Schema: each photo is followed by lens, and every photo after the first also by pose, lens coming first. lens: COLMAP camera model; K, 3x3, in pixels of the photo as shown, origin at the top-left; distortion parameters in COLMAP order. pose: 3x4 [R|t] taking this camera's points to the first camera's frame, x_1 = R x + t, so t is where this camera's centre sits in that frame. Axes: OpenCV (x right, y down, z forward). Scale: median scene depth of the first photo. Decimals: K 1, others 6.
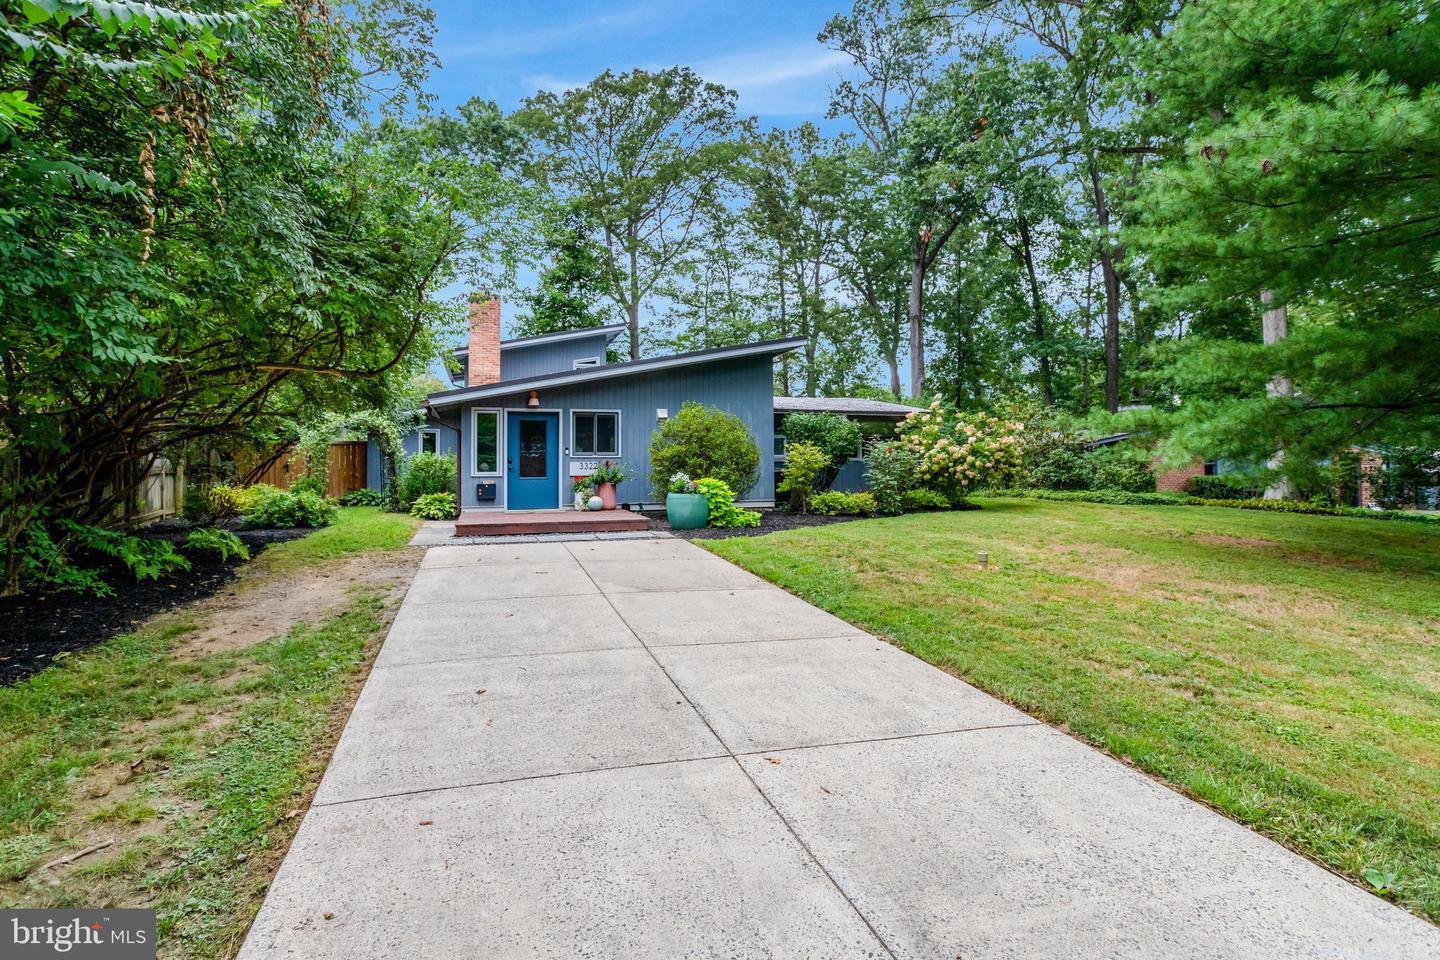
lens RADIAL K [[664.8, 0, 751.6], [0, 664.8, 443.8], [0, 0, 1]] dist [-0.000517, 0.000304]
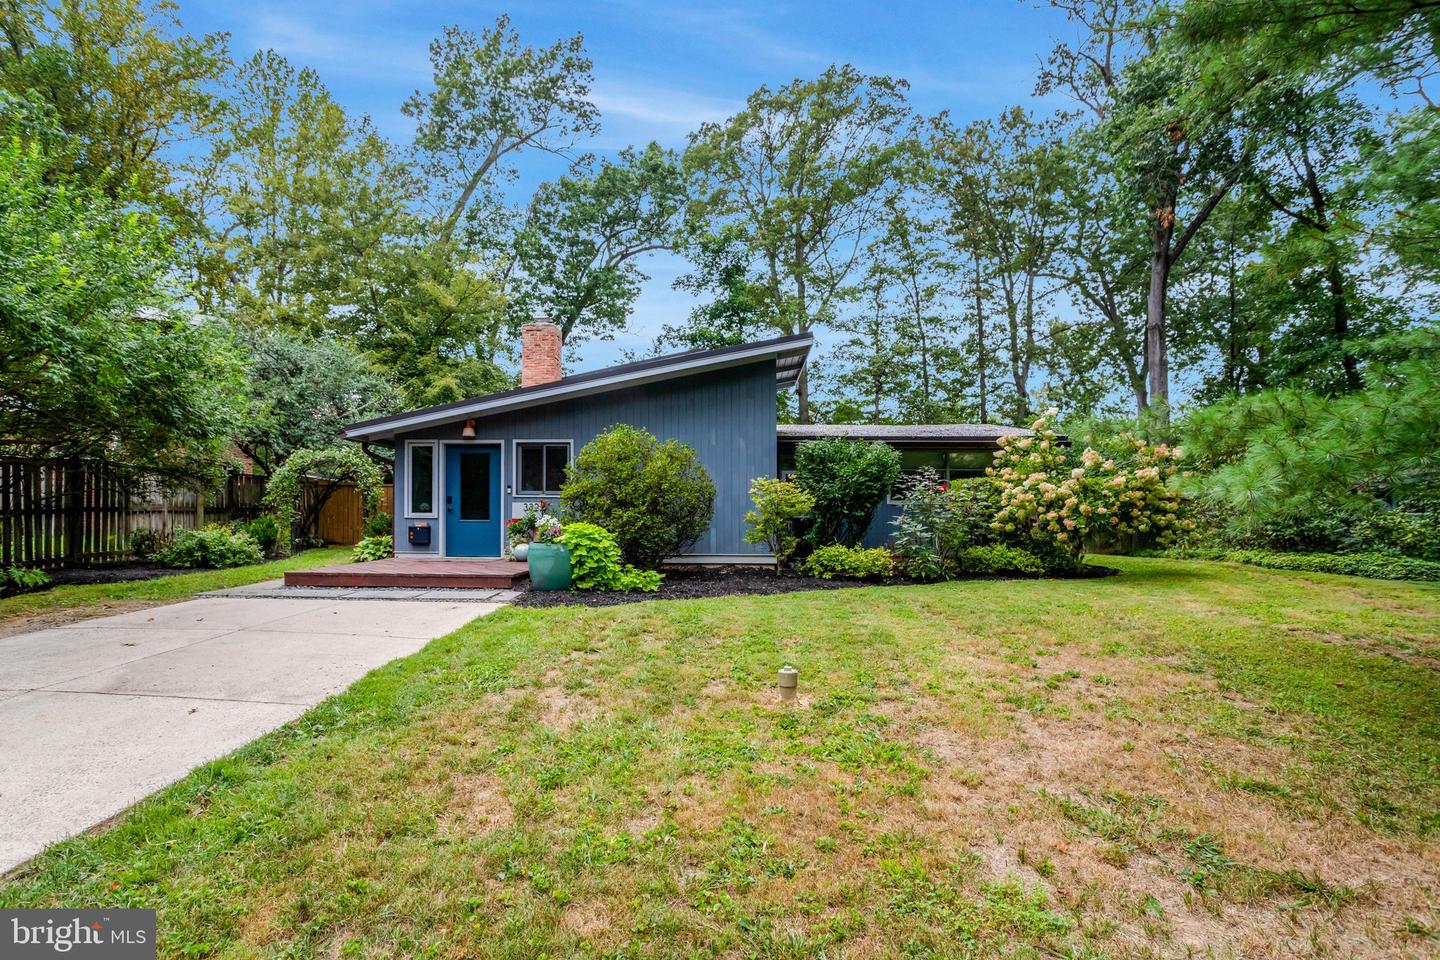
lens RADIAL K [[707.3, 0, 703.1], [0, 707.3, 485.9], [0, 0, 1]] dist [-0.002400, 0.001011]
pose [[0.936533, -0.003863, -0.350559, 0.216505], [0.002555, 0.999988, -0.004194, 0.008732], [0.350571, 0.003032, 0.936531, 0.196470]]
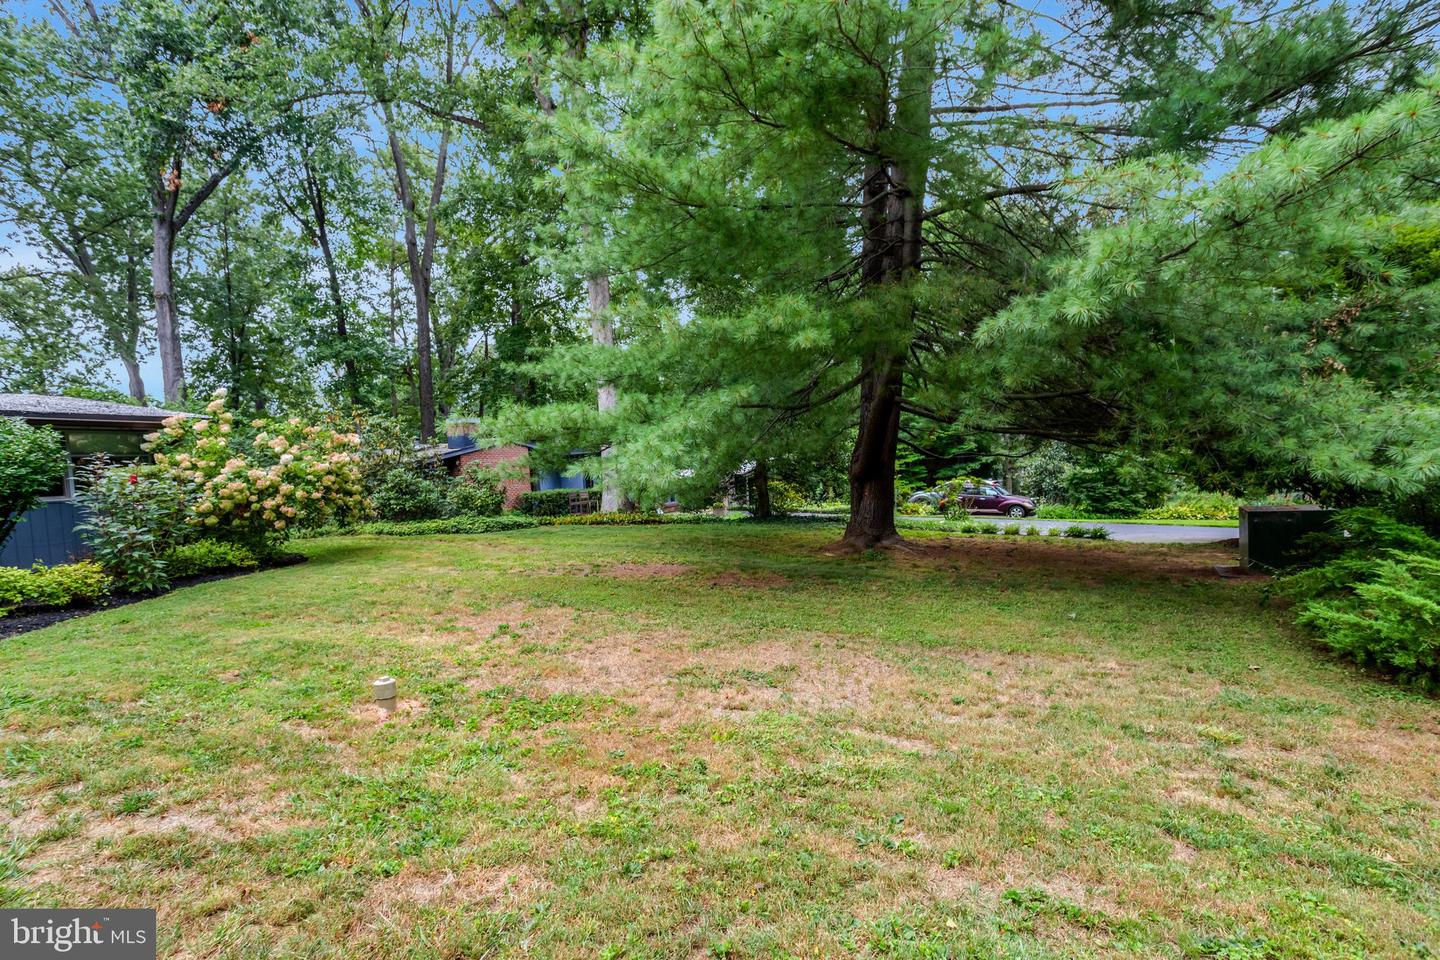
lens RADIAL K [[732.4, 0, 721.1], [0, 732.4, 508.9], [0, 0, 1]] dist [-0.048610, 0.023320]
pose [[0.628575, -0.073897, 0.774231, 0.044413], [0.026547, 0.996934, 0.073600, 0.002247], [-0.777296, -0.025710, 0.628610, 0.208470]]
